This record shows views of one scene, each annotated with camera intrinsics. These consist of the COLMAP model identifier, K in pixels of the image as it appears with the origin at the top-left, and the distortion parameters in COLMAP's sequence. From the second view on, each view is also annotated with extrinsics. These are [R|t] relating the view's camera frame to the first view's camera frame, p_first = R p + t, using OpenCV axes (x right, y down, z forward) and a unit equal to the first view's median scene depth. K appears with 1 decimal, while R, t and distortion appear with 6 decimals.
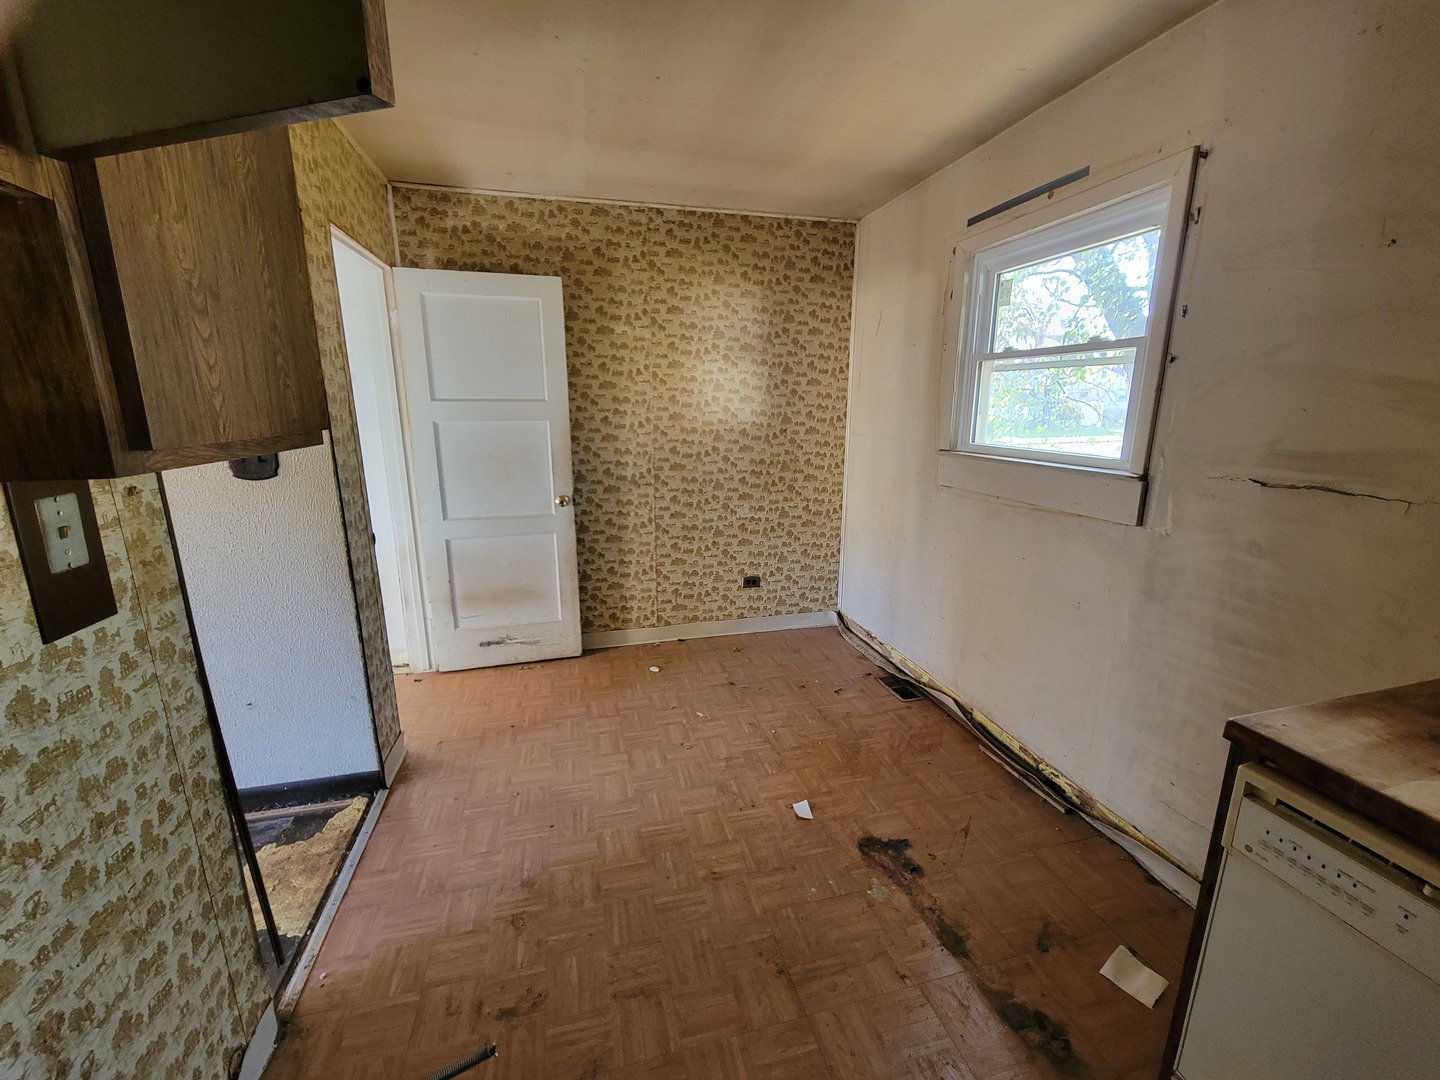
lens RADIAL K [[588.2, 0, 720.0], [0, 588.2, 540.0], [0, 0, 1]] dist [-0.000453, -0.000622]
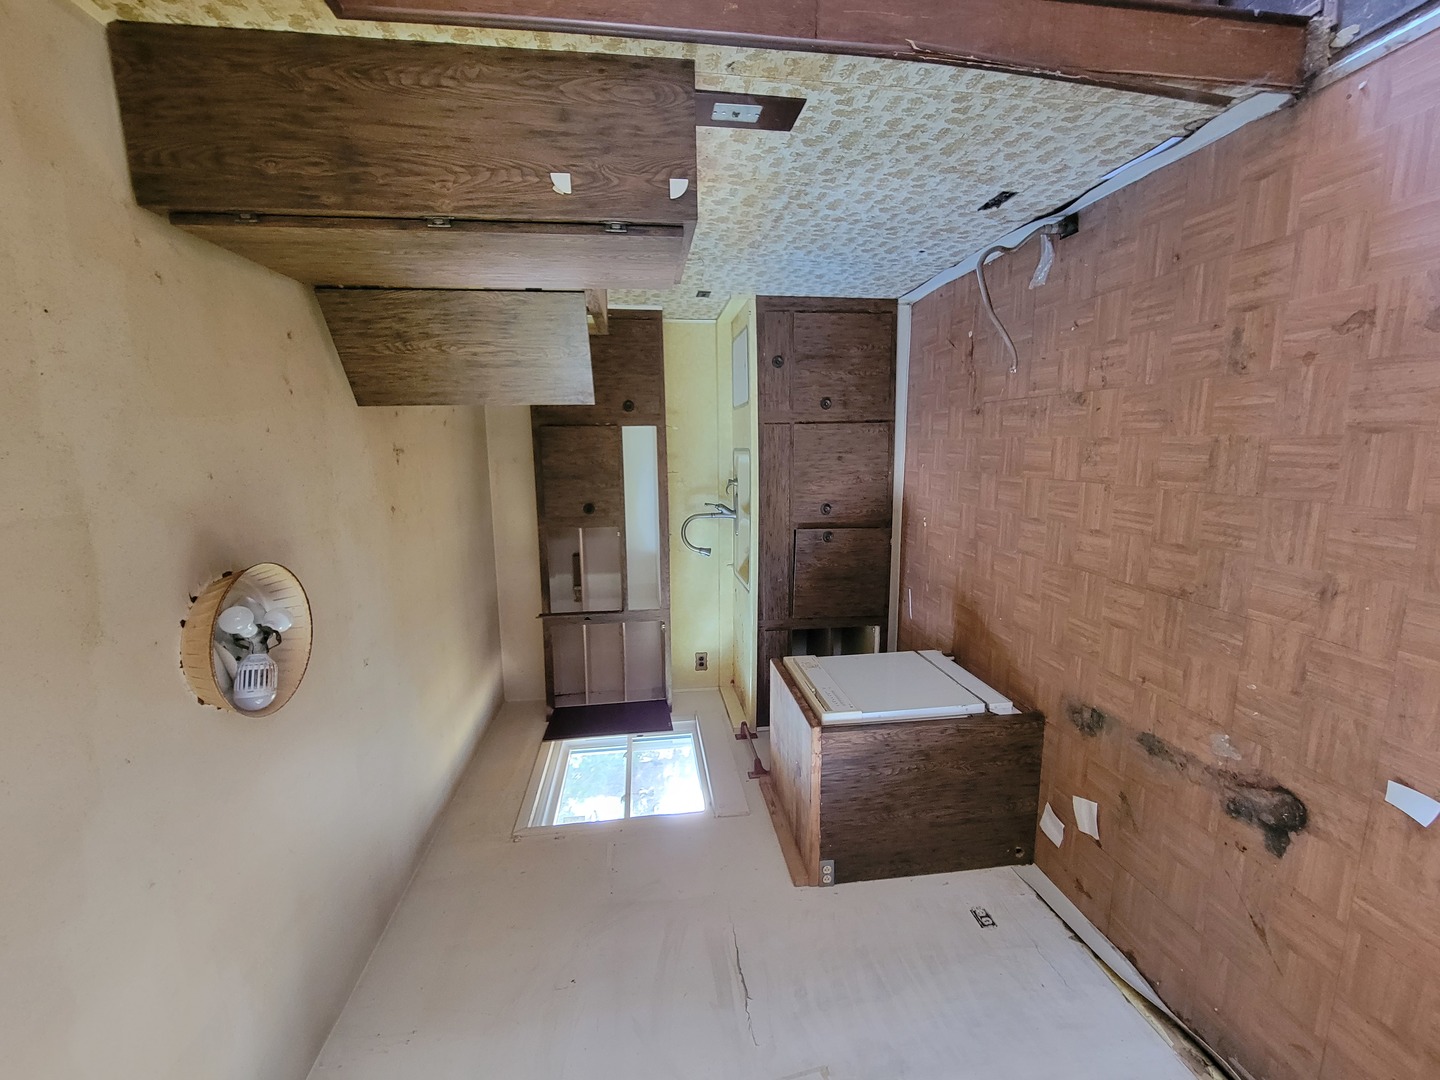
lens RADIAL K [[597.5, 0, 720.0], [0, 597.5, 540.0], [0, 0, 1]] dist [-0.000042, -0.000169]
pose [[-0.022896, 0.914670, 0.403553, -0.191417], [0.931596, -0.126955, 0.340604, -0.198622], [0.362773, 0.383747, -0.849196, 0.738780]]
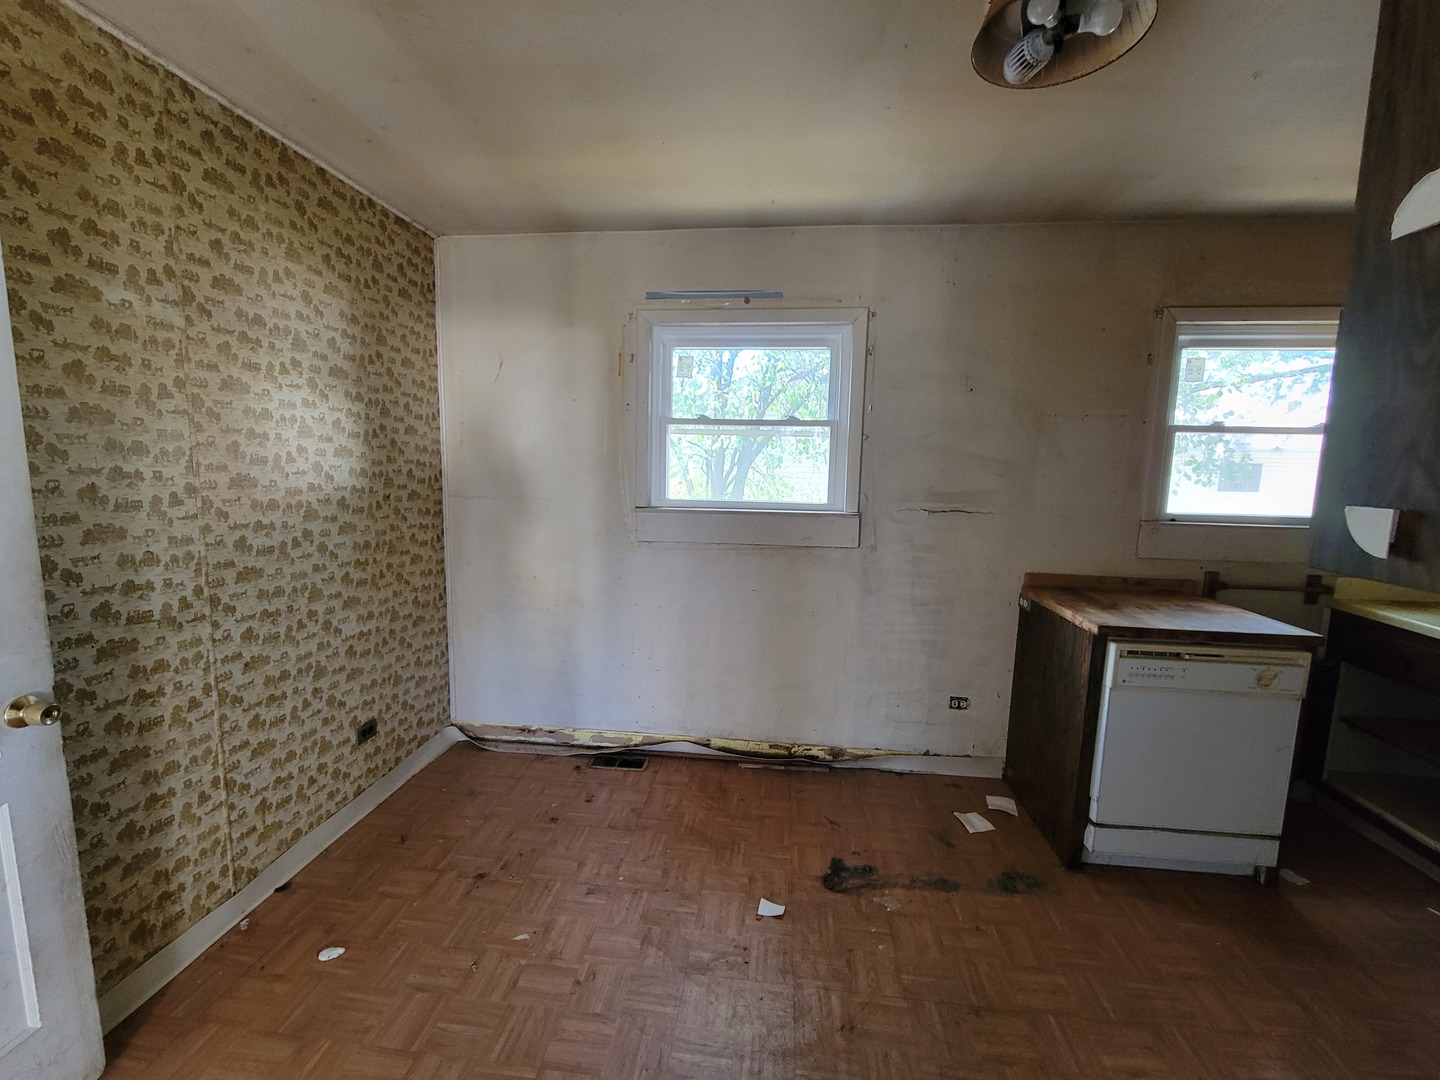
lens RADIAL K [[588.2, 0, 720.0], [0, 588.2, 540.0], [0, 0, 1]] dist [-0.000453, -0.000622]
pose [[0.355608, -0.118677, 0.927070, -0.422235], [0.196613, 0.979209, 0.049934, -0.099516], [-0.913721, 0.164517, 0.371547, 0.415610]]
